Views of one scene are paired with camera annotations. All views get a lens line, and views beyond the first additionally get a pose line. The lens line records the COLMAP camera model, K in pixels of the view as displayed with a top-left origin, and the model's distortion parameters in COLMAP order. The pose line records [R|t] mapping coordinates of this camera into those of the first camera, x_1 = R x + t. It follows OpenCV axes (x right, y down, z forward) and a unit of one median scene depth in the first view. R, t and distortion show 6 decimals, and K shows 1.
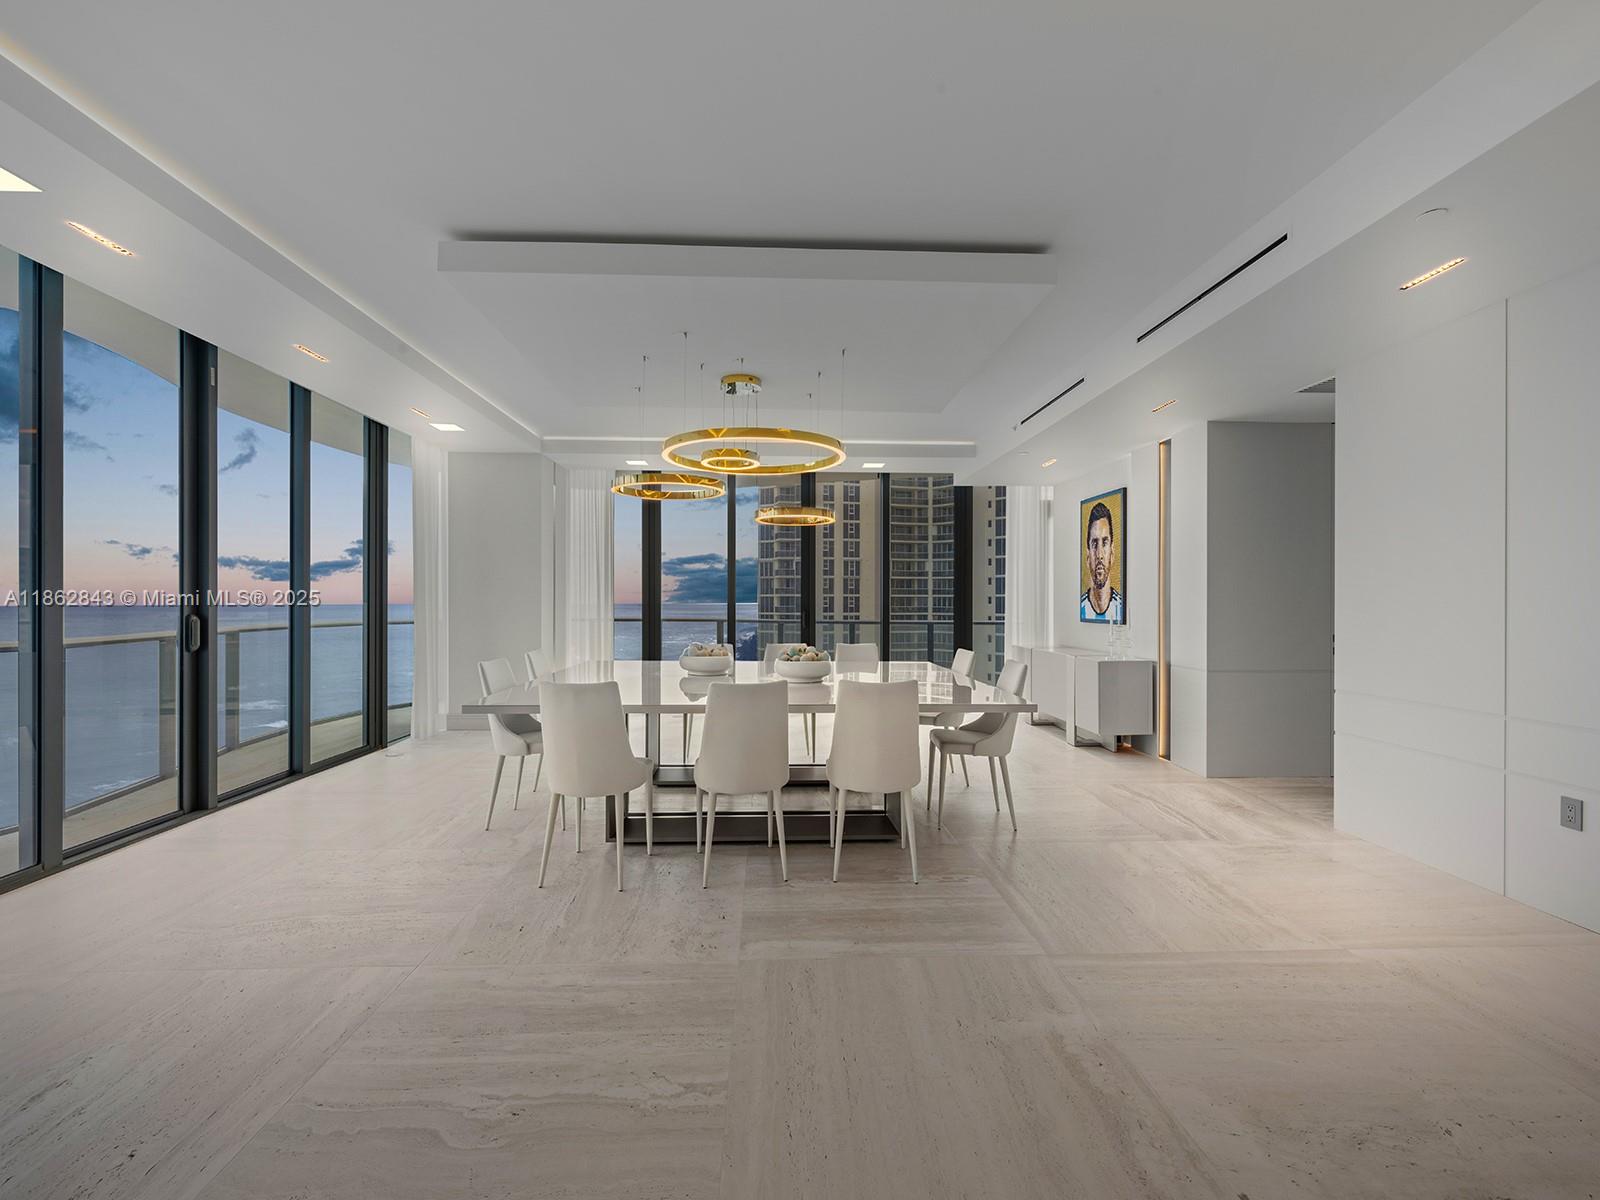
lens RADIAL K [[673.8, 0, 809.2], [0, 673.8, 604.9], [0, 0, 1]] dist [0.001359, -0.001365]
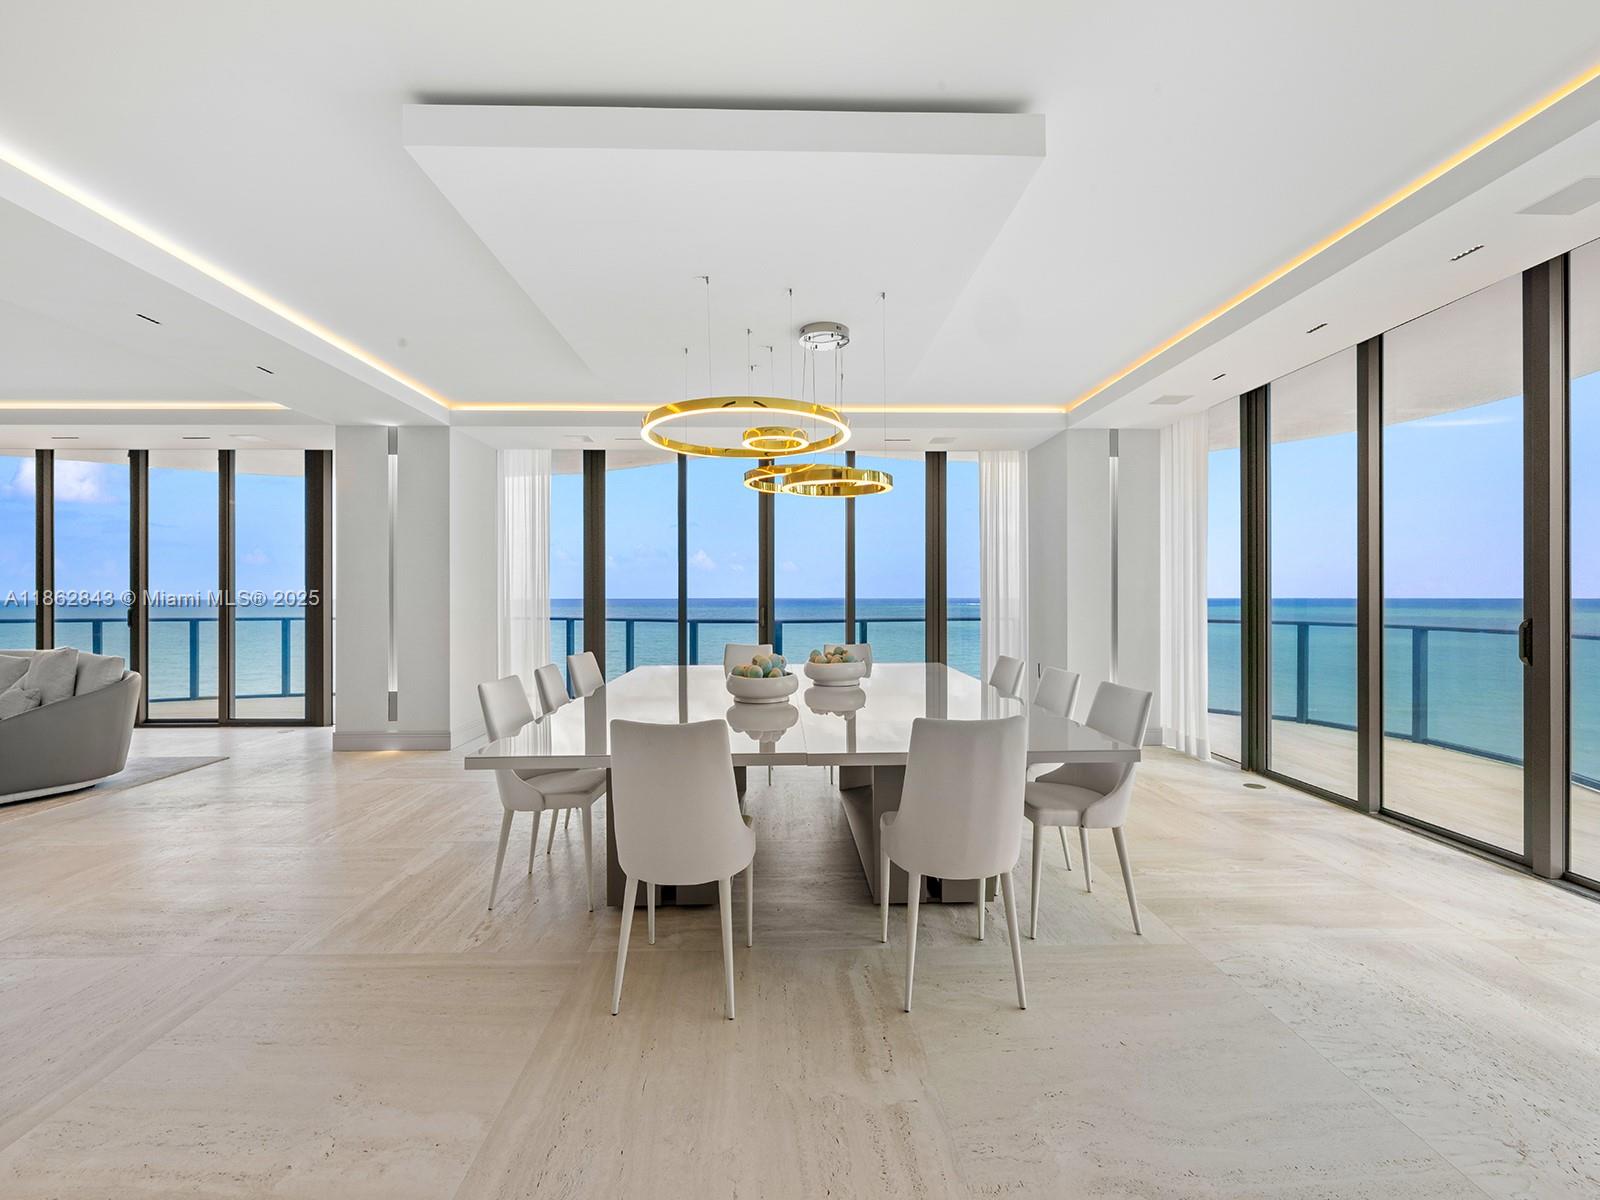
lens RADIAL K [[673.8, 0, 790.0], [0, 673.8, 592.7], [0, 0, 1]] dist [0.001359, -0.001365]
pose [[-0.046629, -0.007676, -0.998883, 0.653468], [0.001830, 0.999968, -0.007770, -0.006220], [0.998911, -0.002191, -0.046613, 0.893988]]
